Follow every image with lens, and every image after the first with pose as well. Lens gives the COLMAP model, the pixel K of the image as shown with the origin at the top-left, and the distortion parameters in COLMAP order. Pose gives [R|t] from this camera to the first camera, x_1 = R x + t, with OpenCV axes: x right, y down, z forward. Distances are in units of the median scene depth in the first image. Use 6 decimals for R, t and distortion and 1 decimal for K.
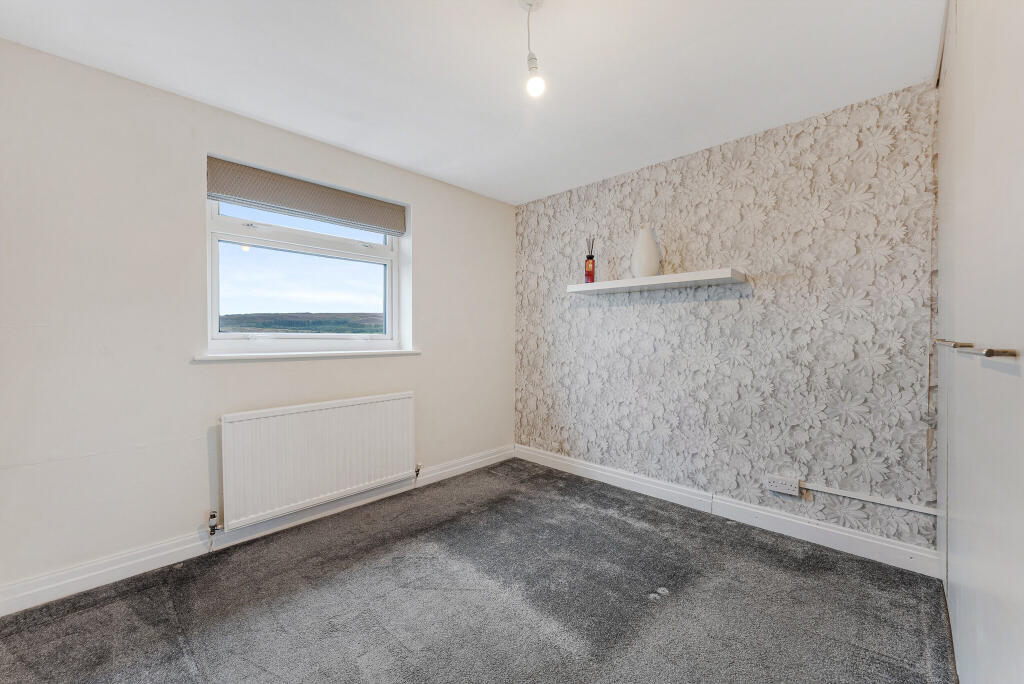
lens RADIAL K [[405.0, 0, 513.0], [0, 405.0, 342.6], [0, 0, 1]] dist [-0.002525, -0.000019]
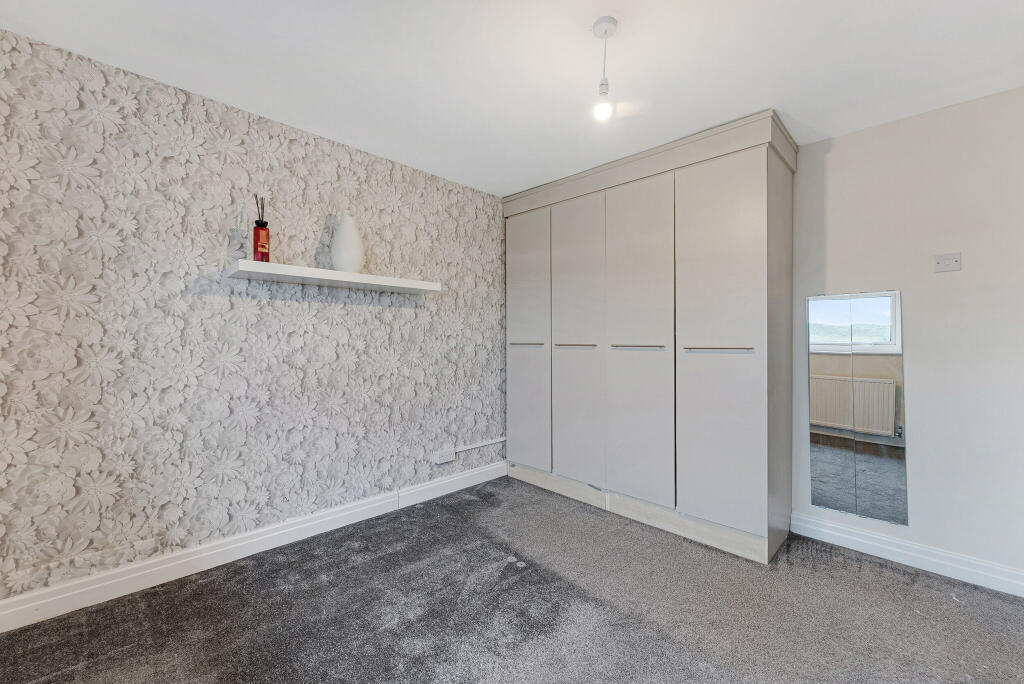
lens RADIAL K [[488.9, 0, 512.6], [0, 488.9, 338.7], [0, 0, 1]] dist [0.004262, 0.000081]
pose [[-0.058572, 0.000788, 0.998283, -0.671072], [0.011131, 0.999938, -0.000136, -0.015131], [-0.998221, 0.011104, -0.058577, 0.647296]]
